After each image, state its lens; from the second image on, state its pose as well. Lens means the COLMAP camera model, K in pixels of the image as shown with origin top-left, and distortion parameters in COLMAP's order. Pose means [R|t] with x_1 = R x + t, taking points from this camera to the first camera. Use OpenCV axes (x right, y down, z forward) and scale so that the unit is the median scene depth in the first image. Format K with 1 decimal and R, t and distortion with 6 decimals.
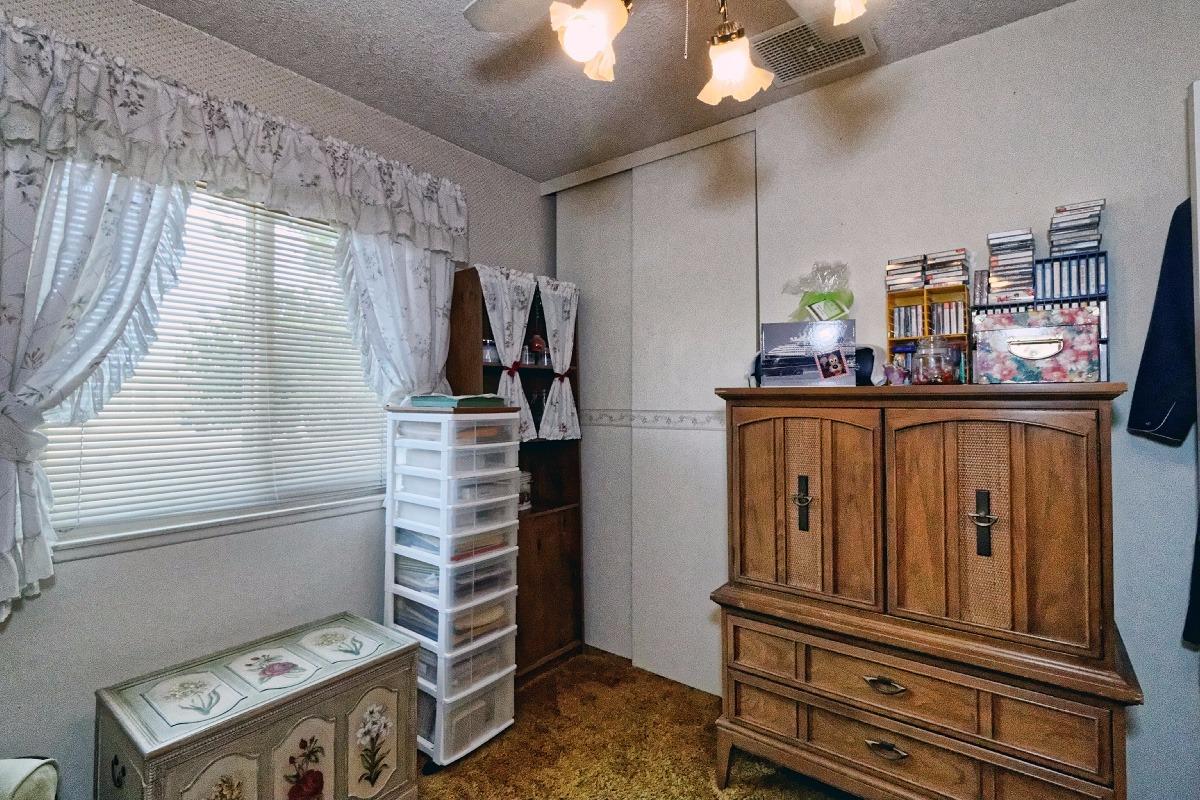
lens RADIAL K [[547.9, 0, 601.7], [0, 547.9, 390.7], [0, 0, 1]] dist [-0.002606, -0.000174]
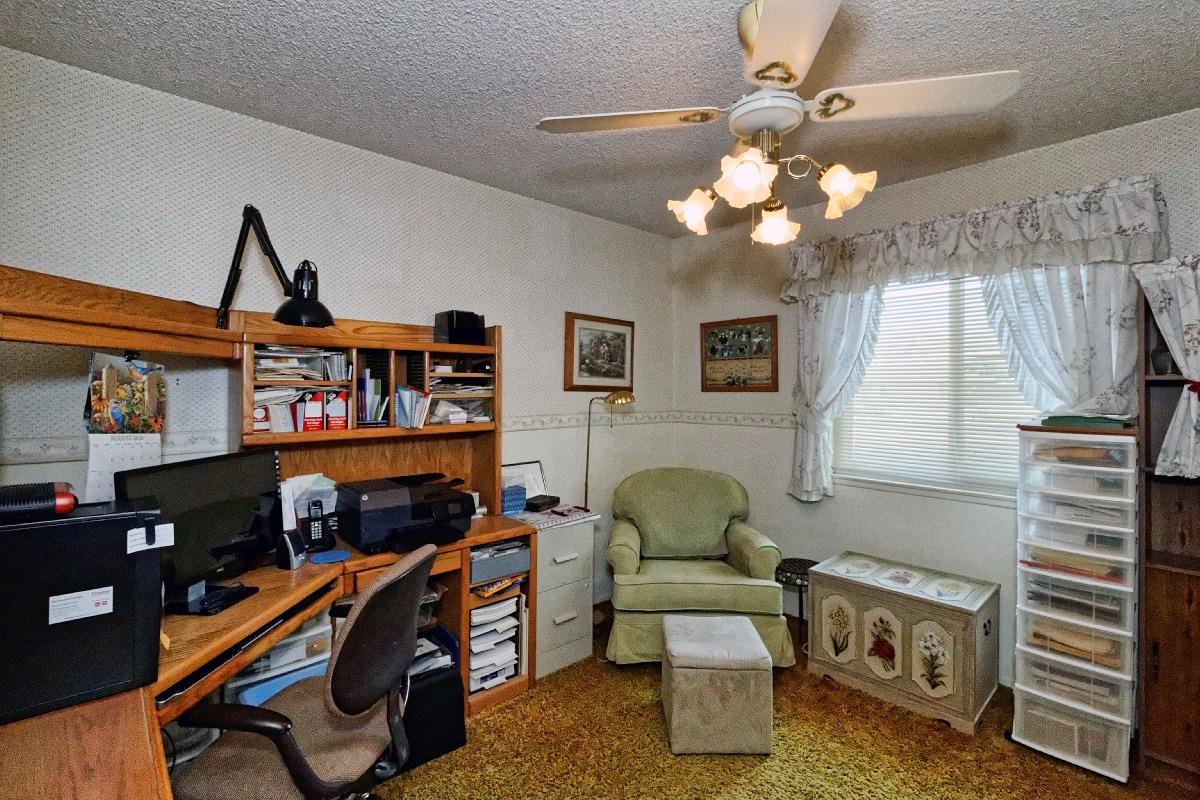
lens RADIAL K [[547.9, 0, 601.7], [0, 547.9, 392.3], [0, 0, 1]] dist [-0.002606, -0.000174]
pose [[-0.172181, 0.011468, -0.984999, 1.086399], [0.012915, 0.999873, 0.009384, -0.062540], [0.984981, -0.011105, -0.172307, 0.408373]]
